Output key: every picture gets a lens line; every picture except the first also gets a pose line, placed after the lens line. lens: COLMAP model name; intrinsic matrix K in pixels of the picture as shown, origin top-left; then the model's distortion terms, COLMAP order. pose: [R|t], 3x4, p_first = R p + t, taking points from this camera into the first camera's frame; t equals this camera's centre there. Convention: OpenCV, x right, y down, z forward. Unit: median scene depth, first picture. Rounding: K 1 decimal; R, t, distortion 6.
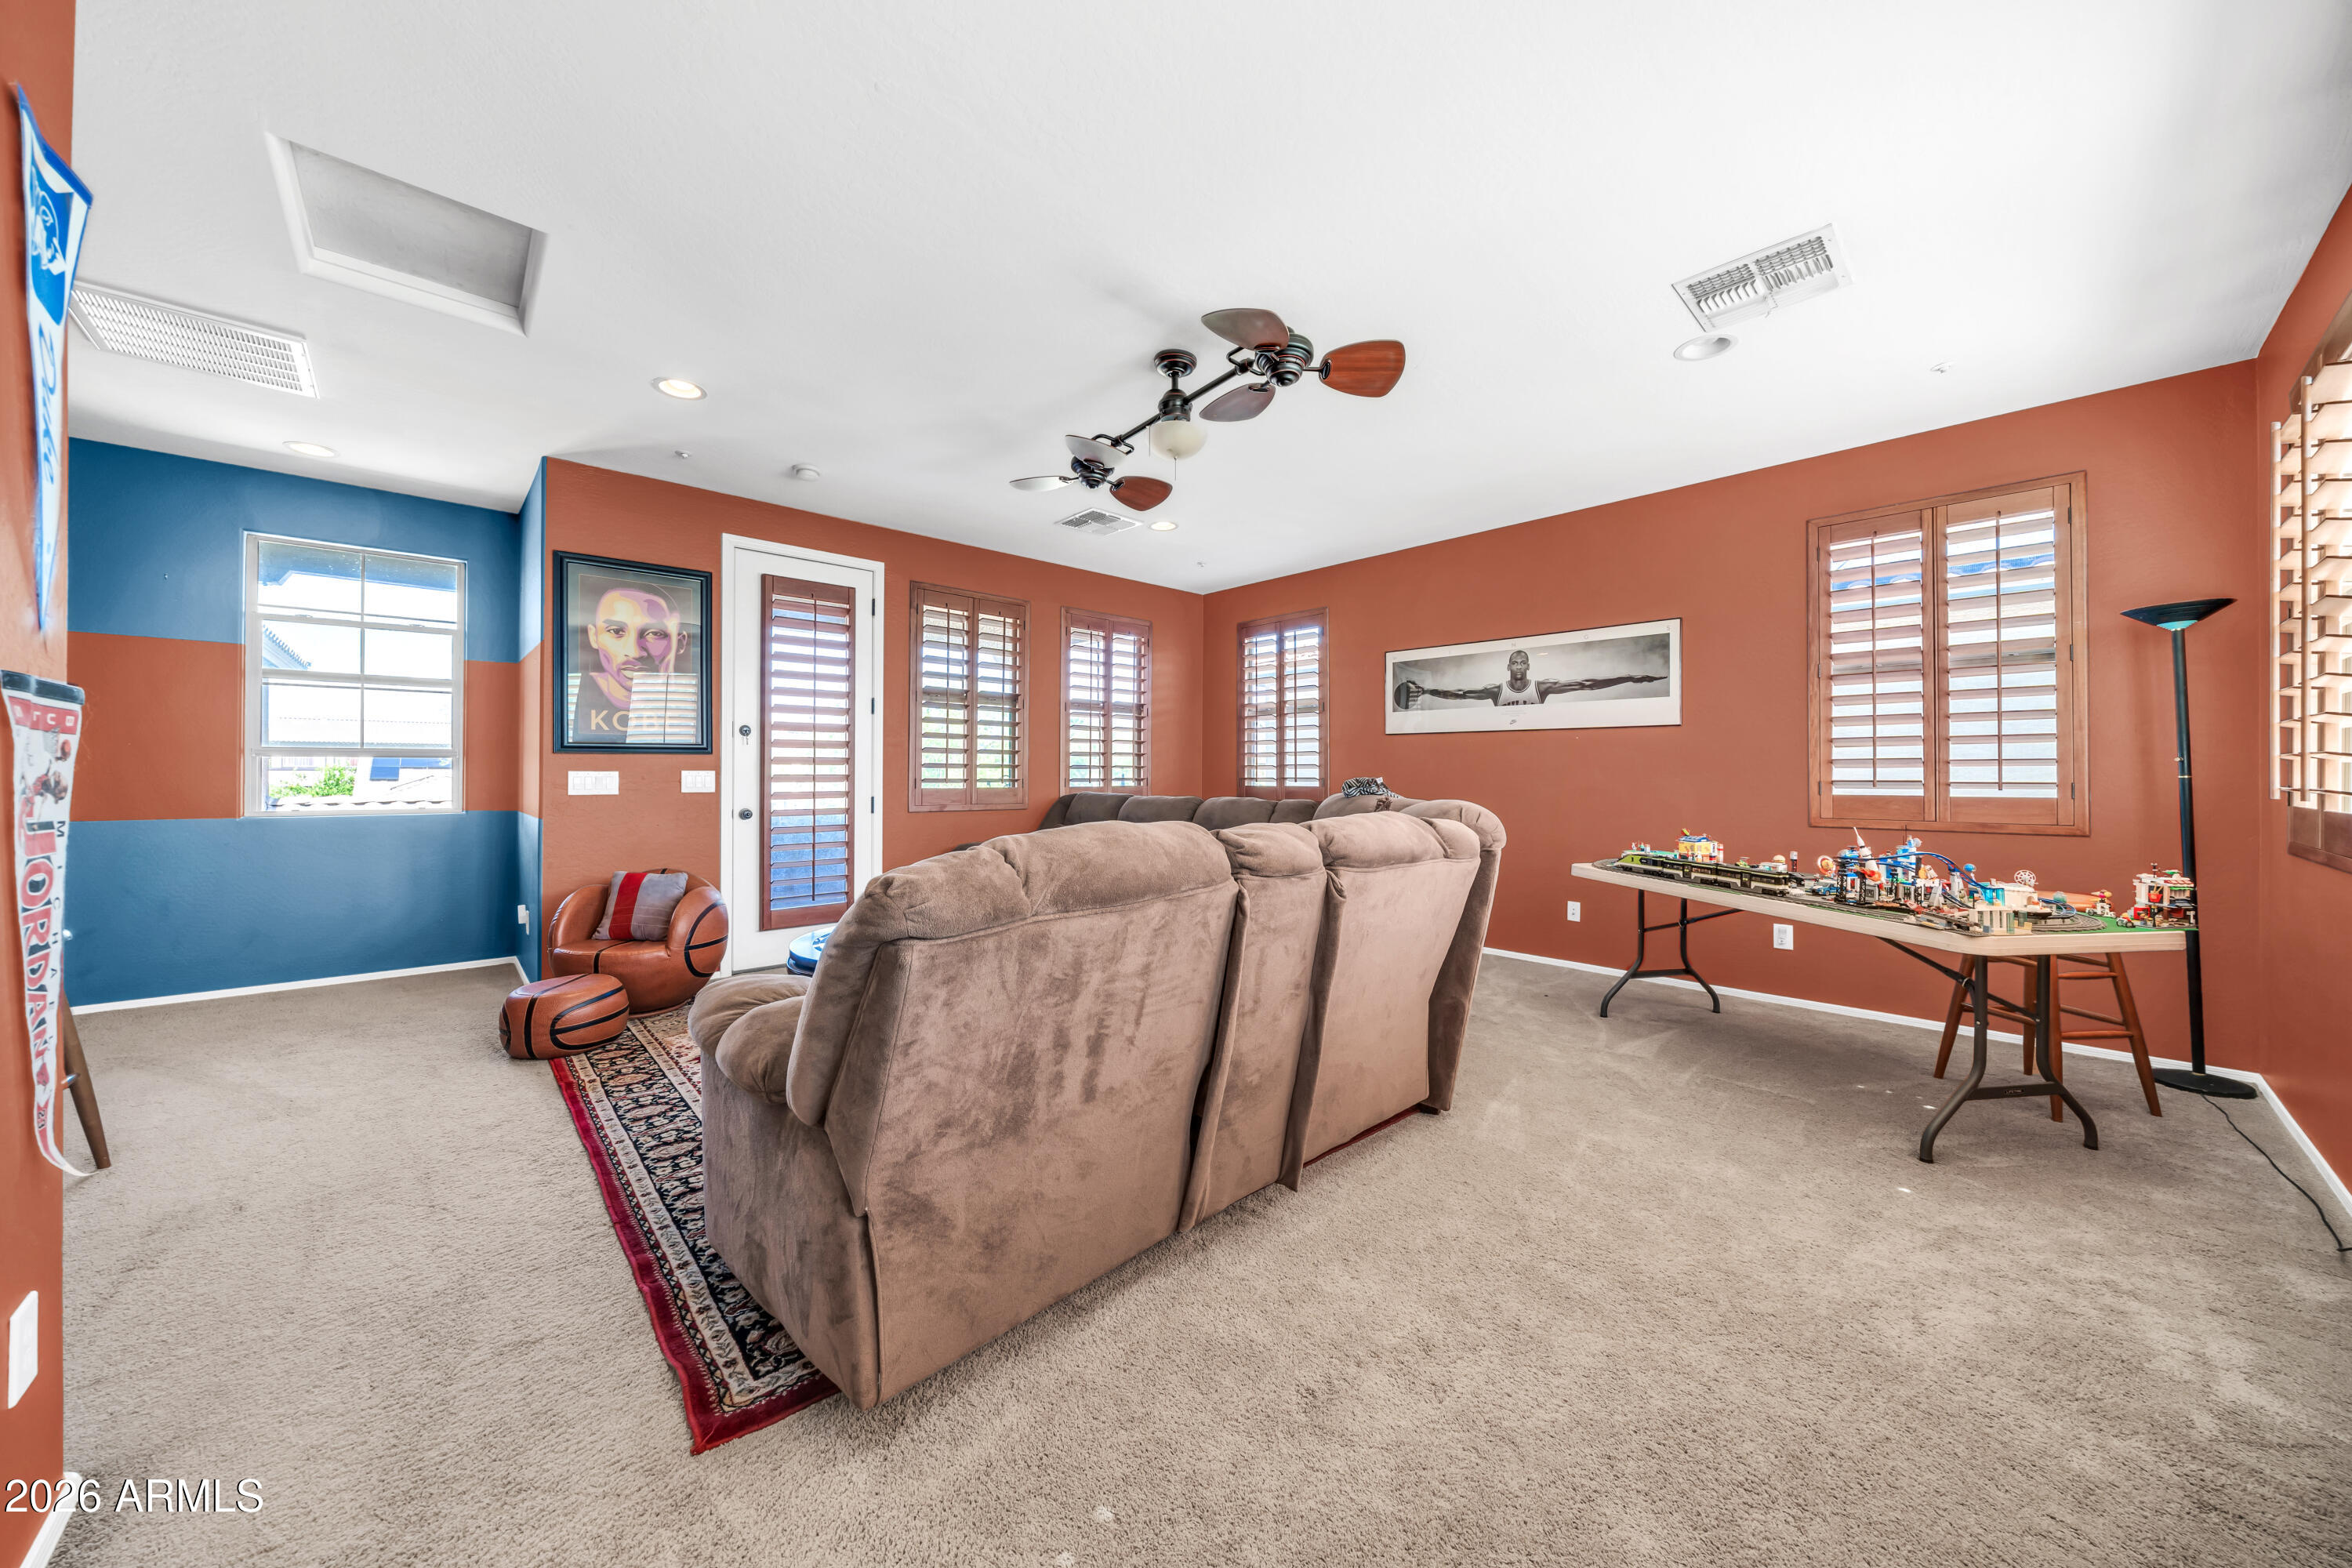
lens RADIAL K [[800.9, 0, 1158.8], [0, 800.9, 769.4], [0, 0, 1]] dist [-0.005039, -0.000298]
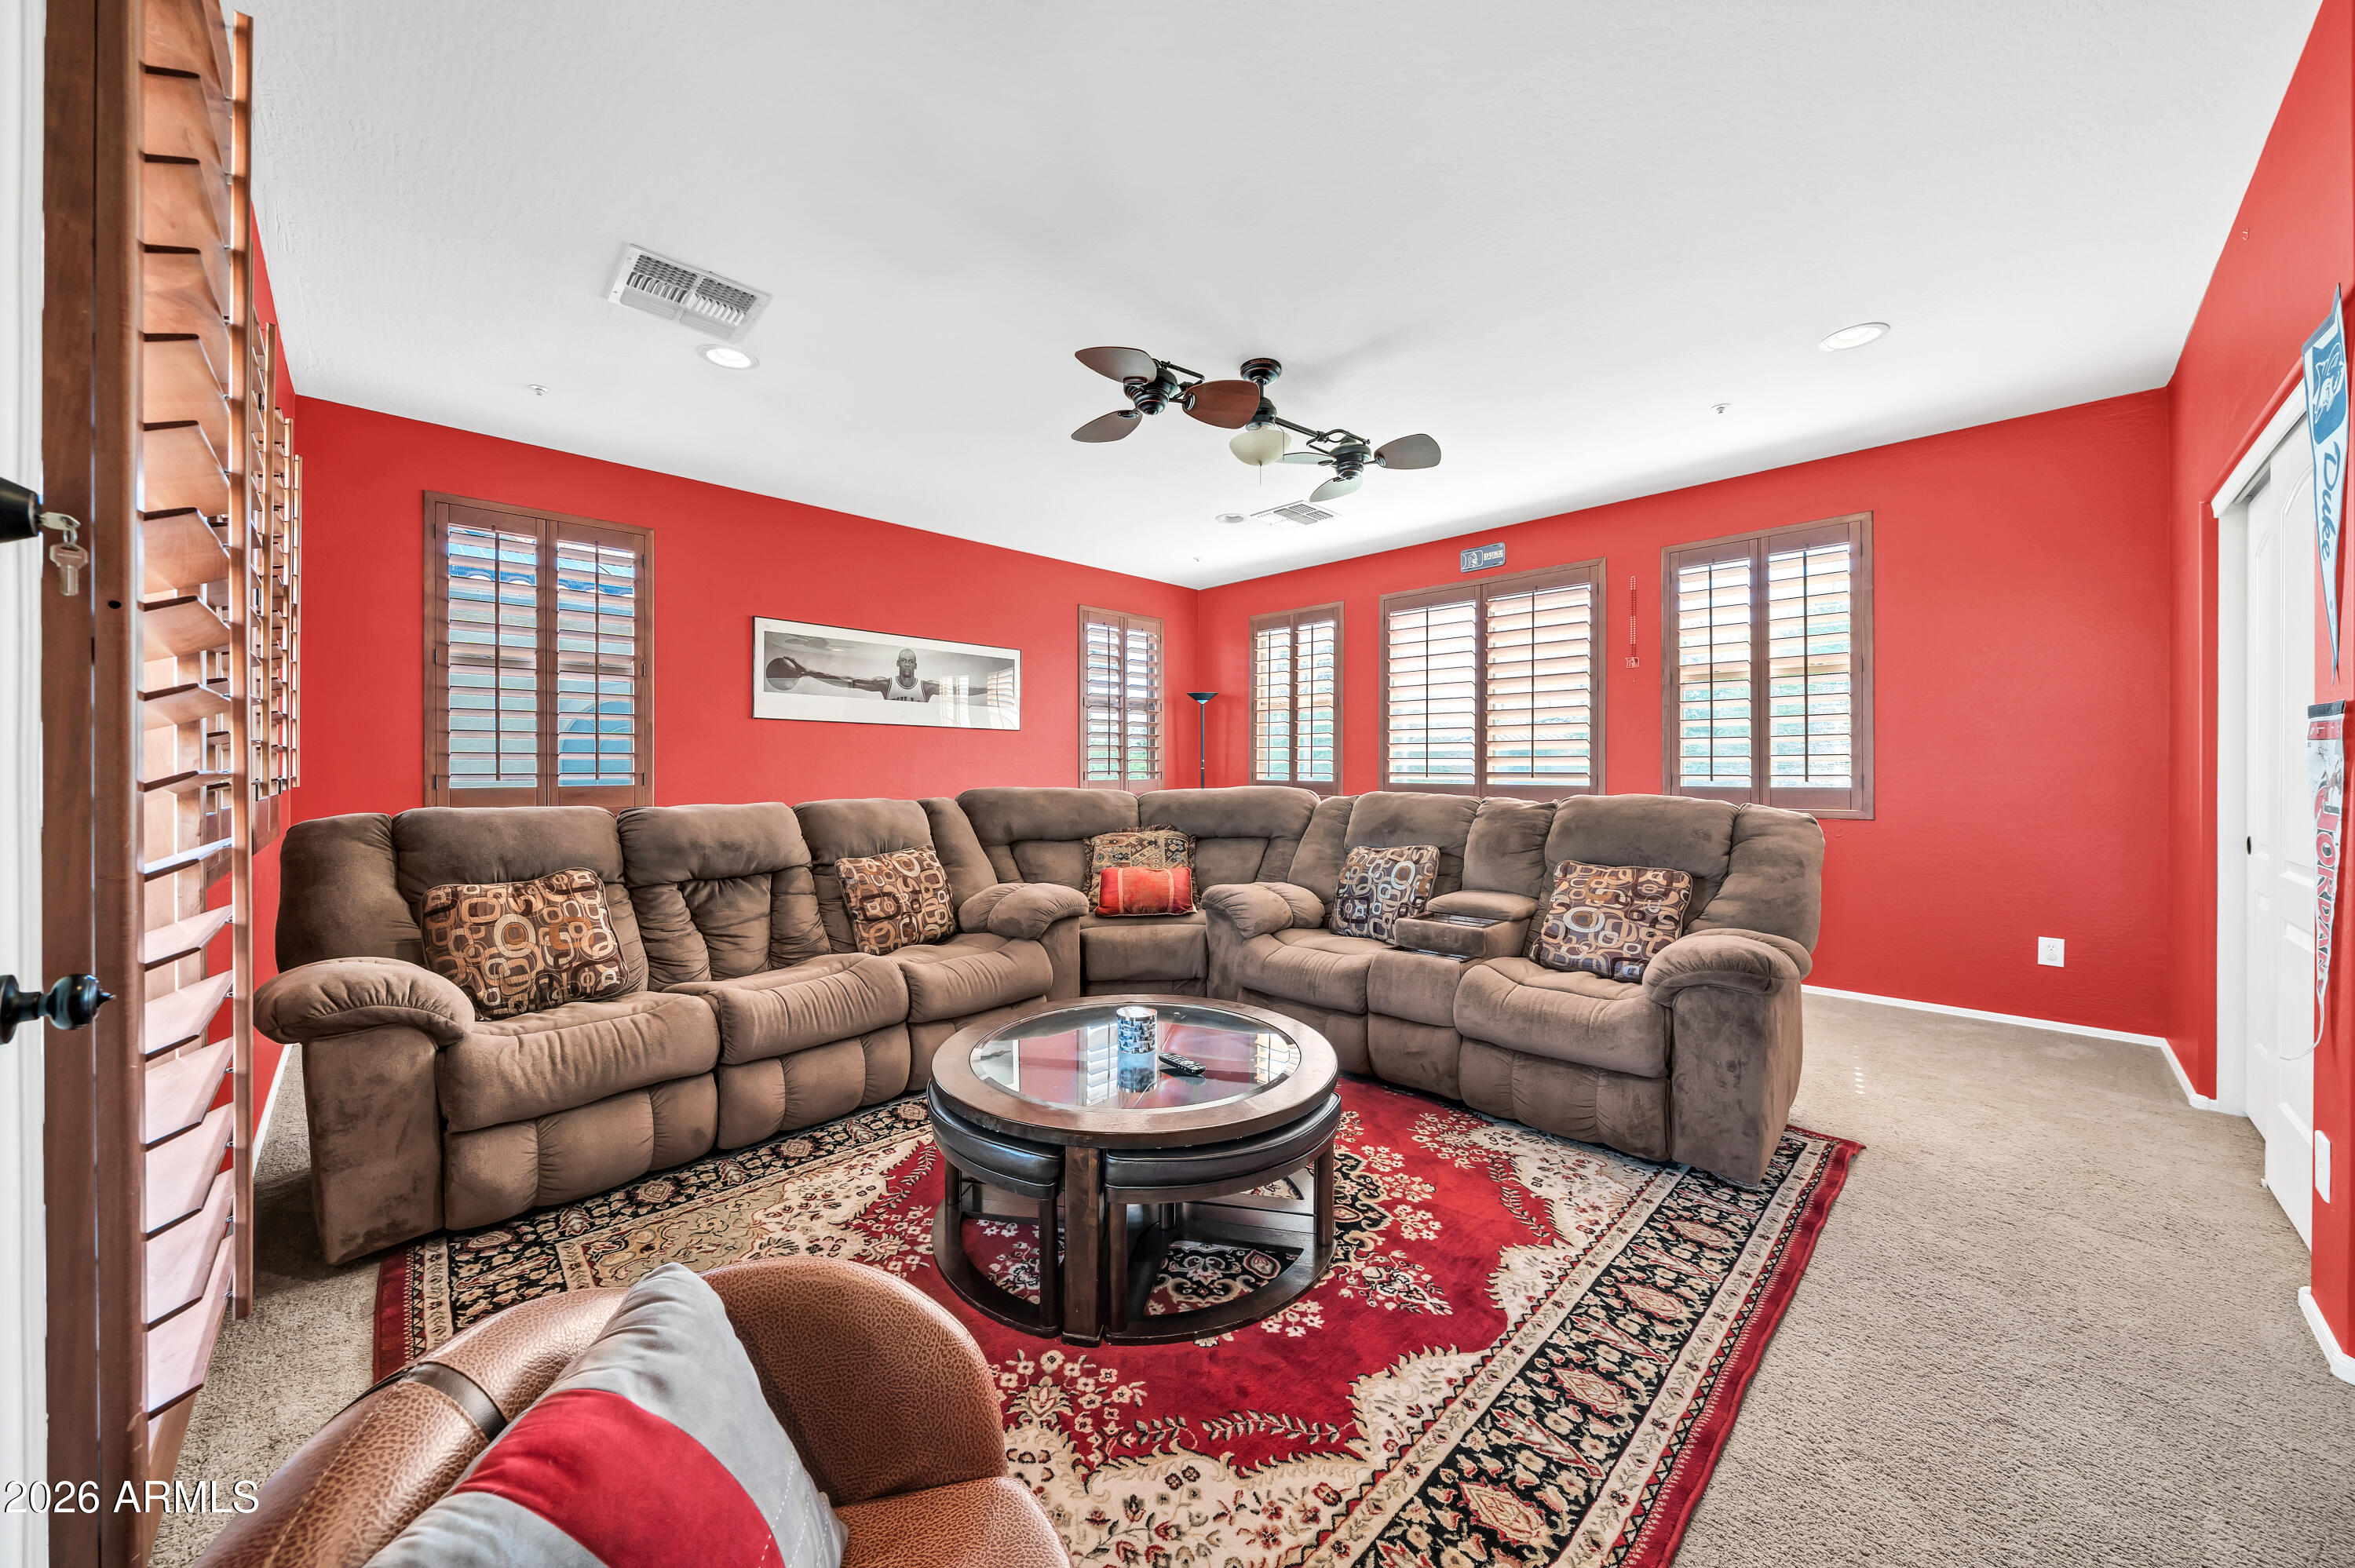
lens RADIAL K [[801.8, 0, 1160.3], [0, 801.8, 769.4], [0, 0, 1]] dist [-0.005039, -0.000298]
pose [[-0.008098, -0.009075, 0.999926, -0.746734], [-0.007949, 0.999928, 0.009011, -0.002516], [-0.999936, -0.007875, -0.008170, 0.823503]]
